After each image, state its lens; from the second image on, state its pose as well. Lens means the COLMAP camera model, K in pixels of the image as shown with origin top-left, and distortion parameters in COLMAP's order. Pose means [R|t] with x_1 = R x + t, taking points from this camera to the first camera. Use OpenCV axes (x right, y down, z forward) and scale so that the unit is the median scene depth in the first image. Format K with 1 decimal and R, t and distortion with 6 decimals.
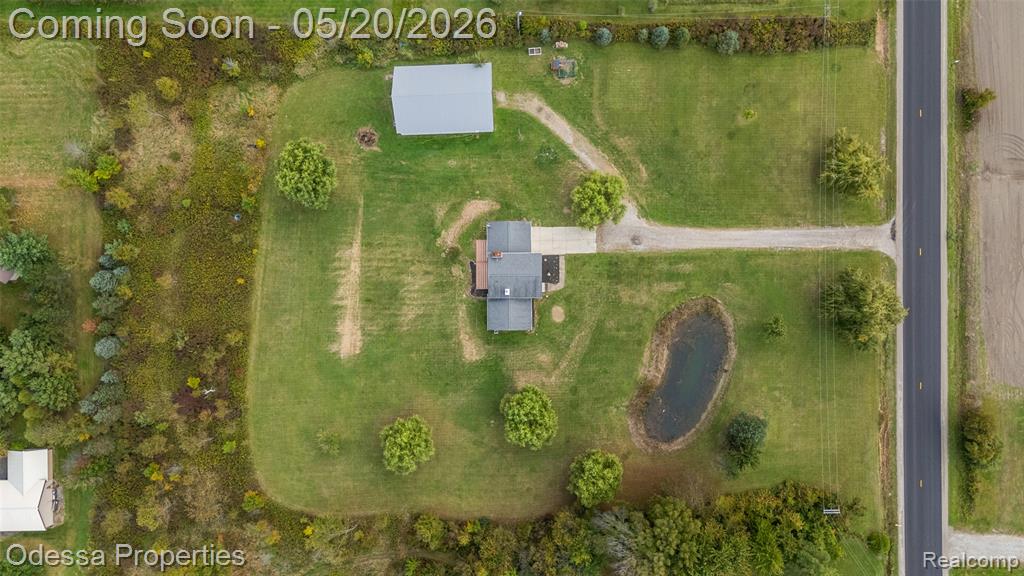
lens RADIAL K [[732.7, 0, 512.0], [0, 732.7, 288.0], [0, 0, 1]] dist [0.075220, -0.077835]
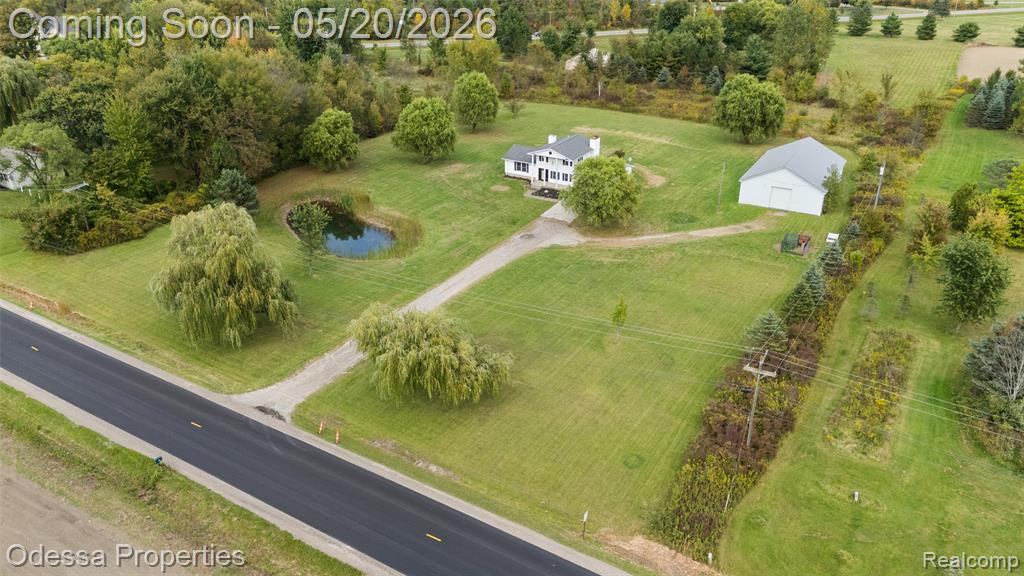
lens RADIAL K [[752.1, 0, 512.0], [0, 752.1, 288.0], [0, 0, 1]] dist [0.082069, -0.087283]
pose [[-0.528999, 0.417980, -0.738548, 0.751367], [-0.848216, -0.233492, 0.475407, -0.419215], [0.026265, 0.877937, 0.478054, 0.690869]]
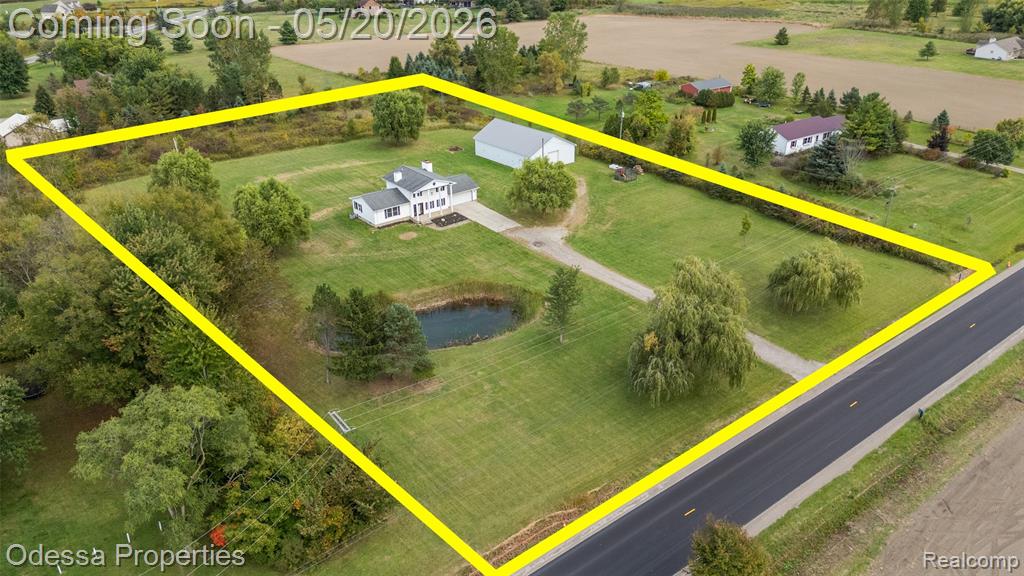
lens RADIAL K [[752.1, 0, 512.0], [0, 752.1, 288.0], [0, 0, 1]] dist [0.082069, -0.087283]
pose [[0.614754, 0.382056, -0.690008, 0.736471], [-0.788377, 0.271899, -0.551845, 0.424105], [-0.023224, 0.883235, 0.468355, 0.662454]]
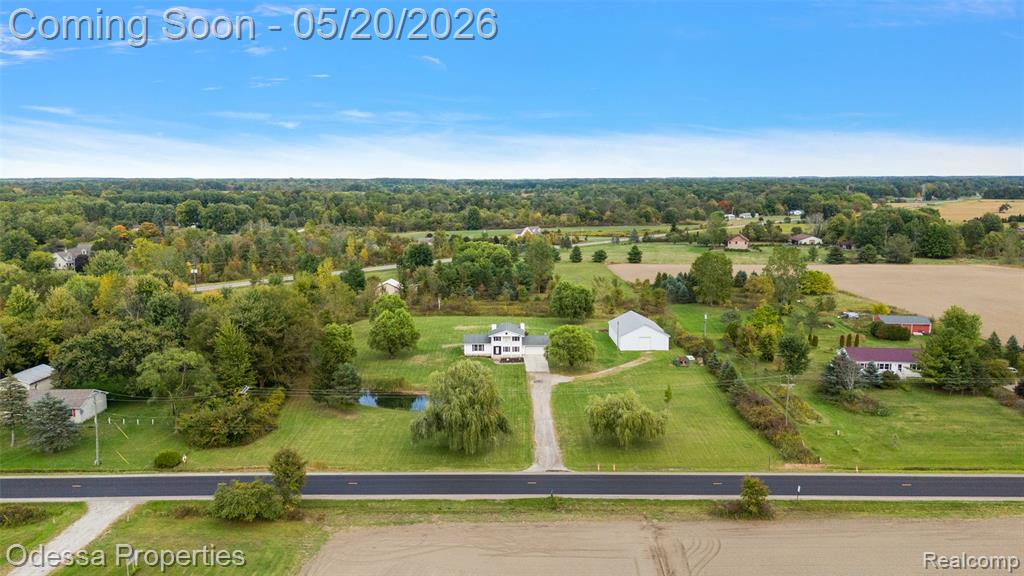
lens RADIAL K [[752.1, 0, 512.0], [0, 752.1, 288.0], [0, 0, 1]] dist [0.082069, -0.087283]
pose [[-0.005343, 0.192704, -0.981242, 1.242629], [-0.999975, -0.005577, 0.004349, -0.030408], [-0.004634, 0.981241, 0.192729, 0.651097]]
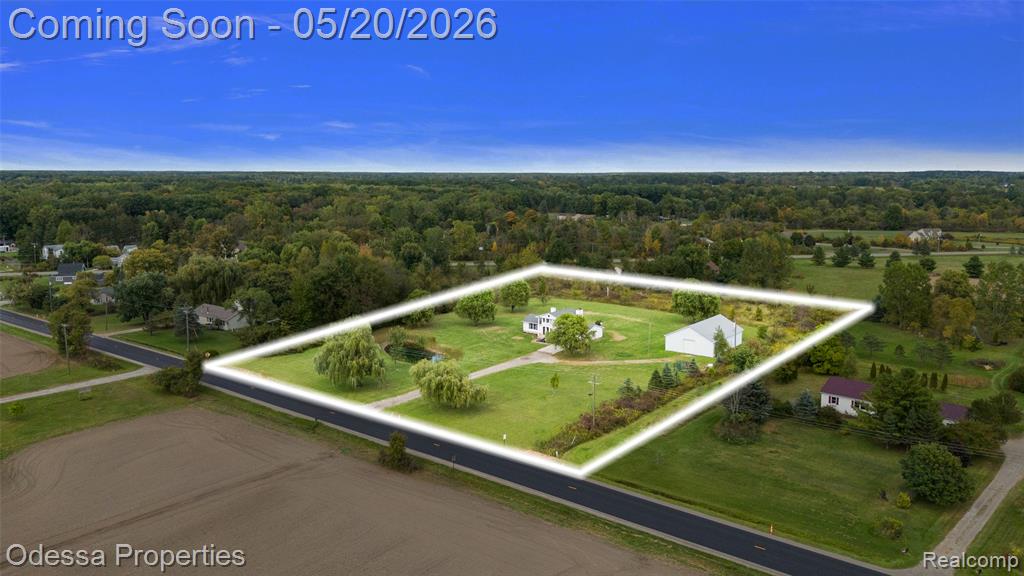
lens RADIAL K [[759.0, 0, 512.0], [0, 759.0, 288.0], [0, 0, 1]] dist [0.123681, -0.177664]
pose [[-0.632217, 0.163700, -0.757300, 1.107057], [-0.774423, -0.103390, 0.624163, -0.813670], [0.023878, 0.981077, 0.192138, 0.650316]]
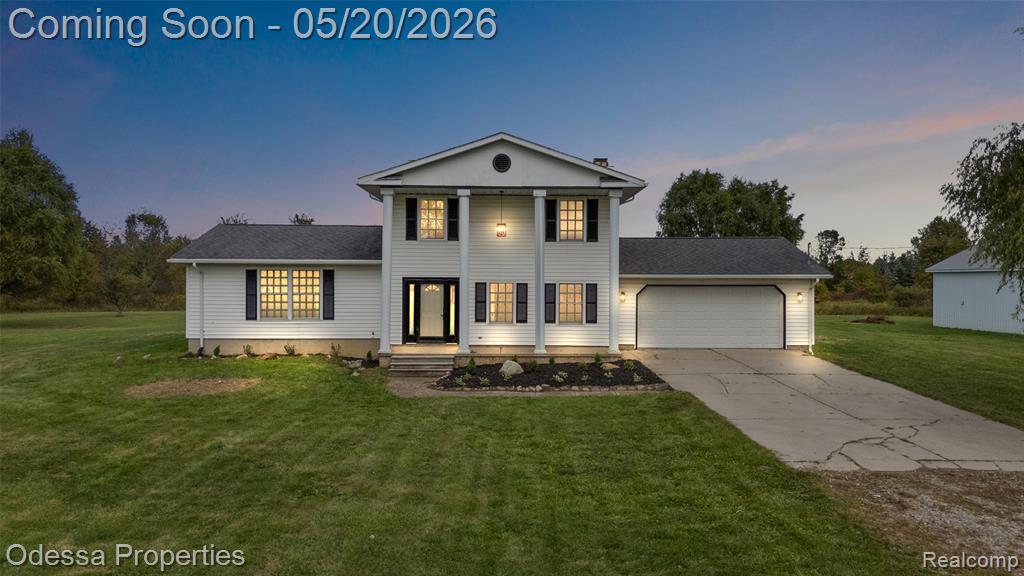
lens RADIAL K [[752.1, 0, 512.0], [0, 752.1, 288.0], [0, 0, 1]] dist [0.082069, -0.087283]
pose [[-0.008375, 0.070715, -0.997461, 0.192944], [-0.999841, -0.016323, 0.007238, -0.020087], [-0.015769, 0.997363, 0.070841, 0.979373]]
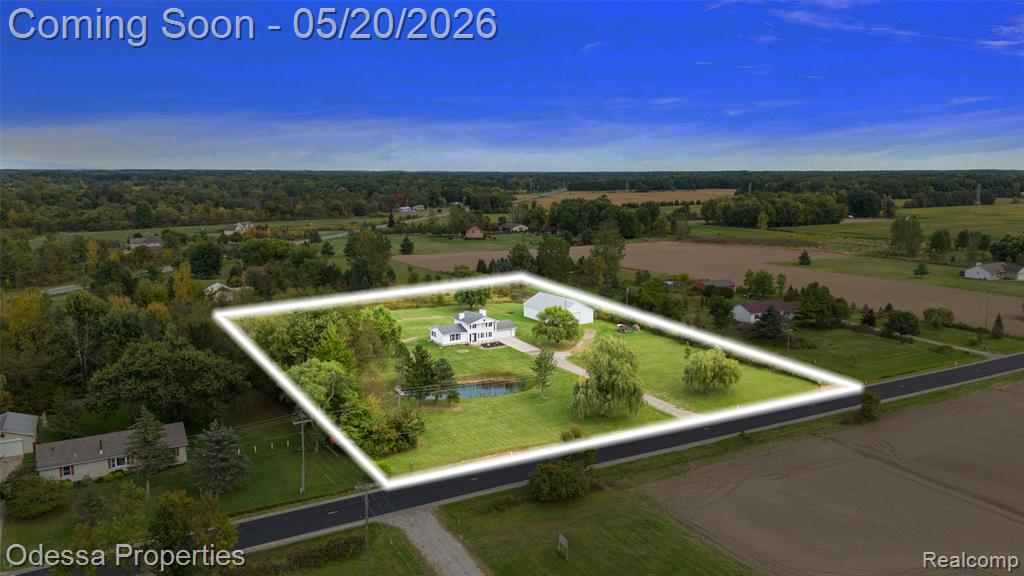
lens RADIAL K [[759.0, 0, 512.0], [0, 759.0, 288.0], [0, 0, 1]] dist [0.123681, -0.177664]
pose [[0.496301, 0.180228, -0.849237, 1.165012], [-0.867593, 0.067904, -0.492618, 0.584469], [-0.031117, 0.981278, 0.190065, 0.659409]]
